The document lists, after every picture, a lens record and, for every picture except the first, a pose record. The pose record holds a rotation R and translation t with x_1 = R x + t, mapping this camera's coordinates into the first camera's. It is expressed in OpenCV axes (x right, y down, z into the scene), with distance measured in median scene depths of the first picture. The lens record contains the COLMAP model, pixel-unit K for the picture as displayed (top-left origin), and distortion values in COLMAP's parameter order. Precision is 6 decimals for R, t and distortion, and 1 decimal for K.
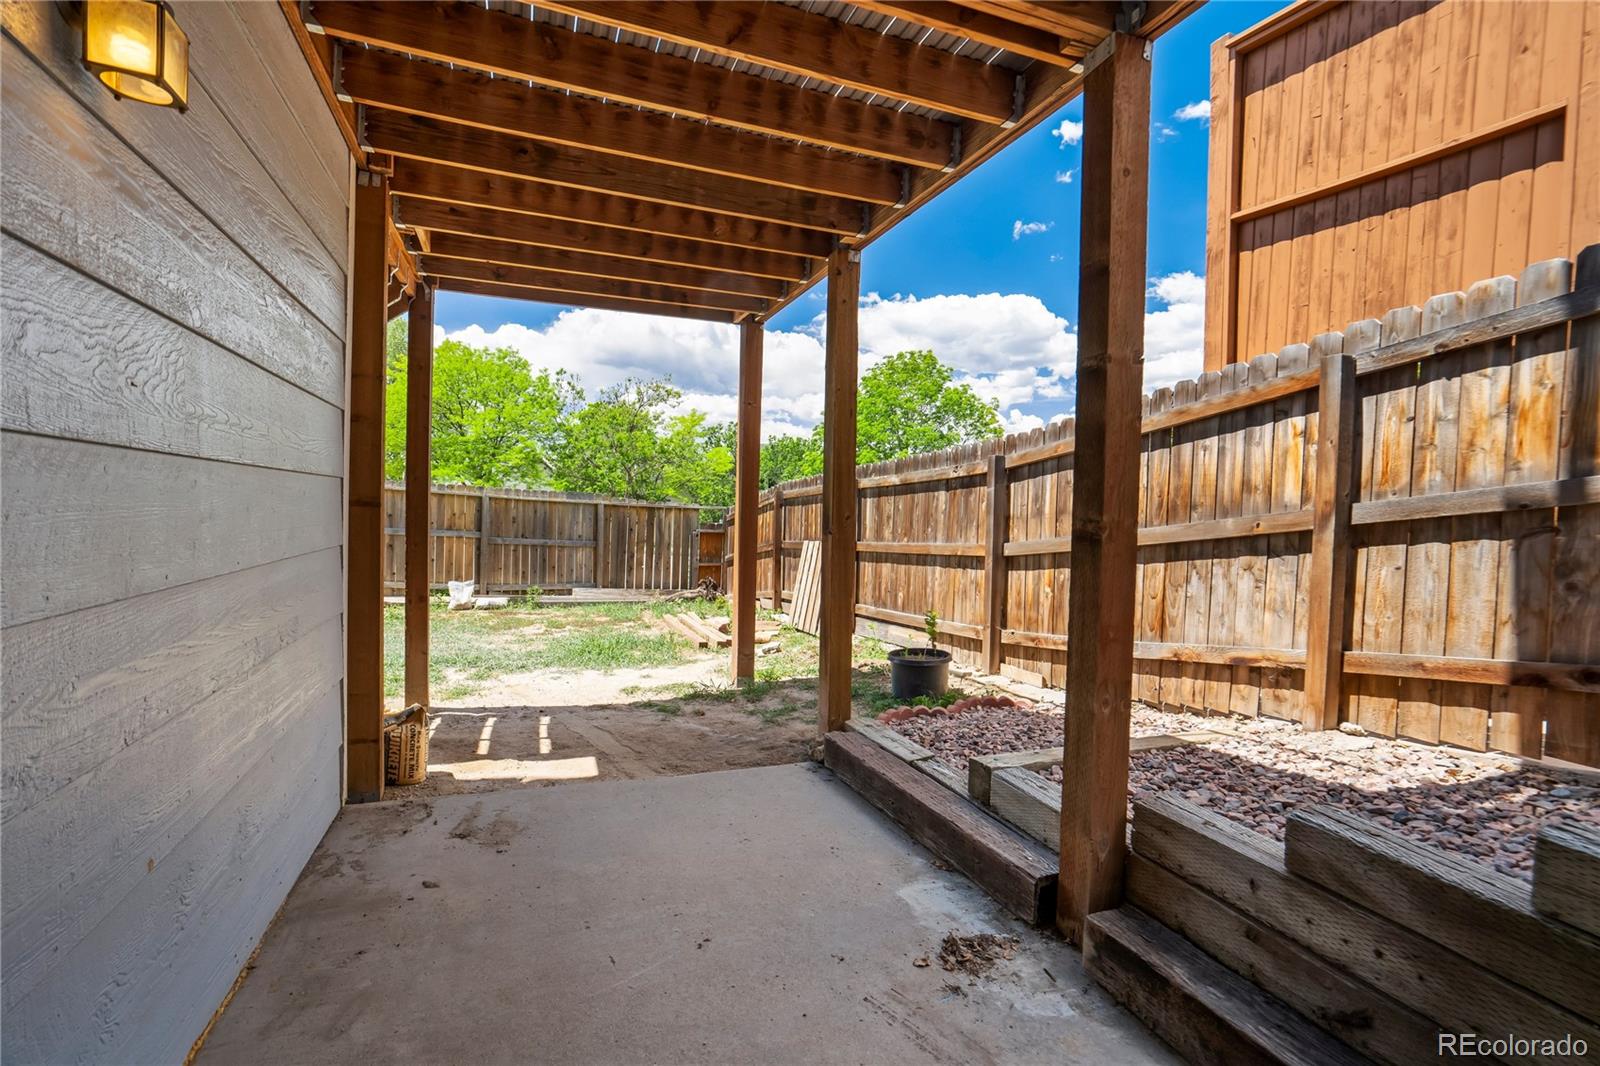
lens RADIAL K [[732.8, 0, 800.0], [0, 732.8, 533.0], [0, 0, 1]] dist [-0.002104, 0.012884]
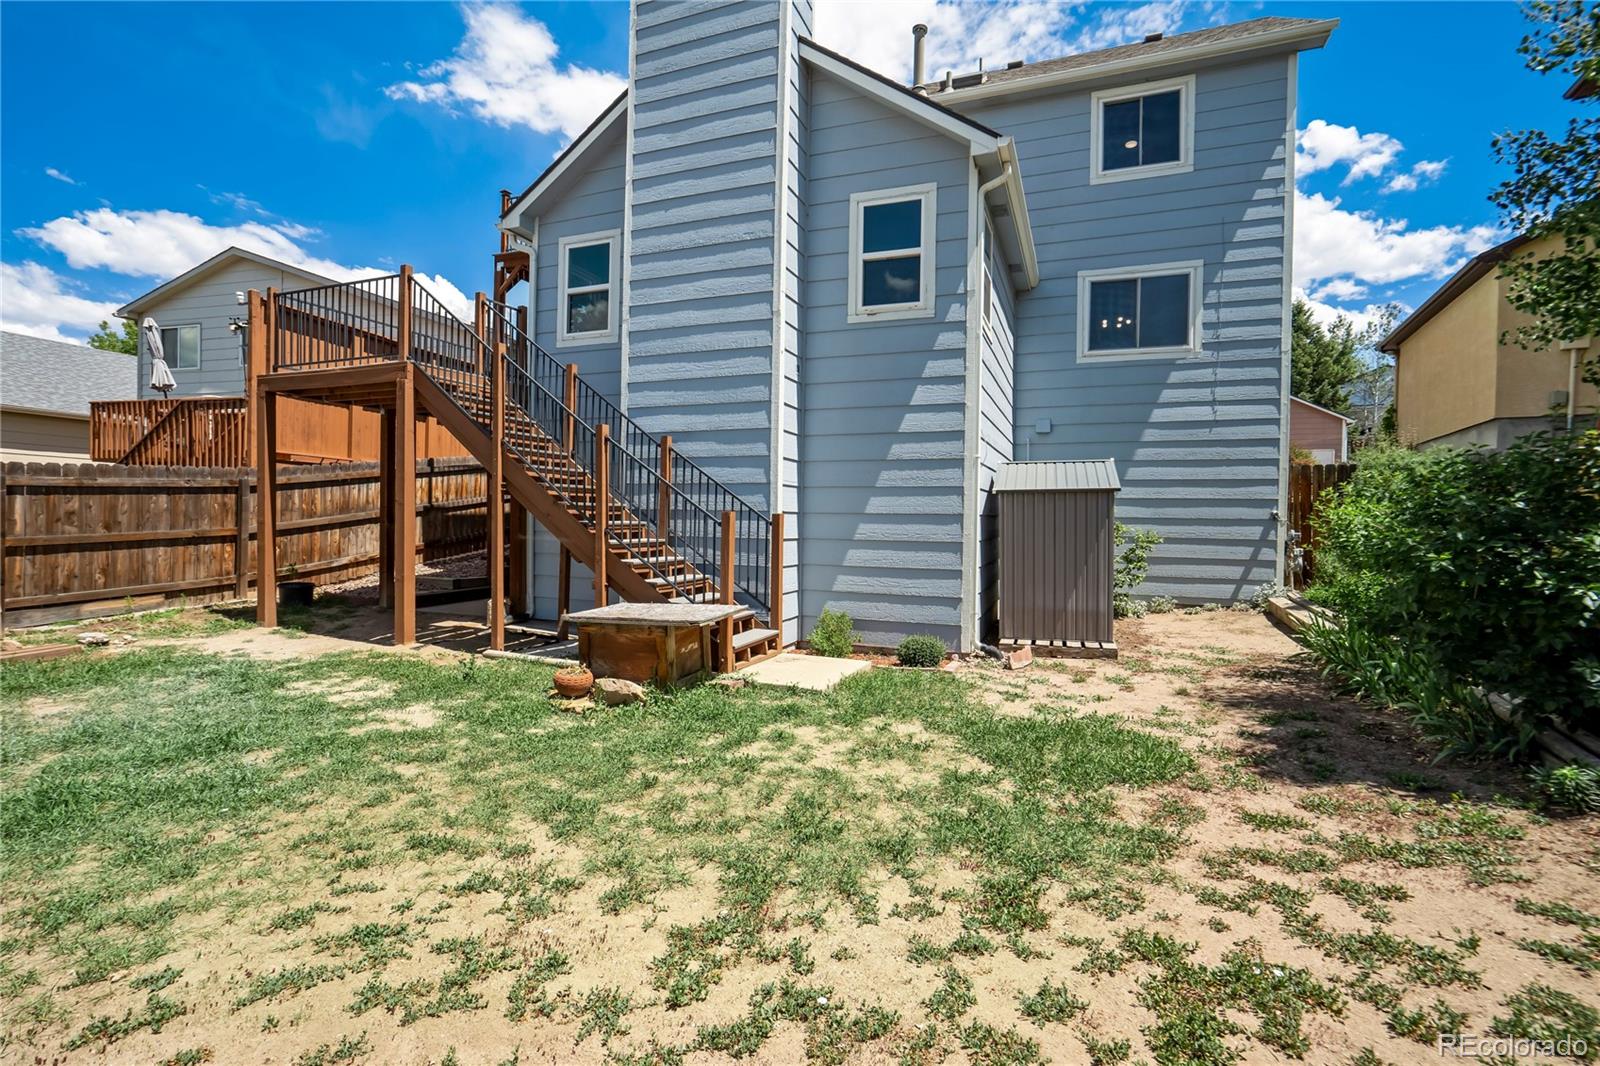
lens RADIAL K [[732.8, 0, 800.0], [0, 732.8, 533.0], [0, 0, 1]] dist [-0.002104, 0.012884]
pose [[-0.739706, -0.039087, 0.671795, -1.810569], [0.020950, 0.996490, 0.081046, -0.070509], [-0.672605, 0.074024, -0.736290, 1.469353]]
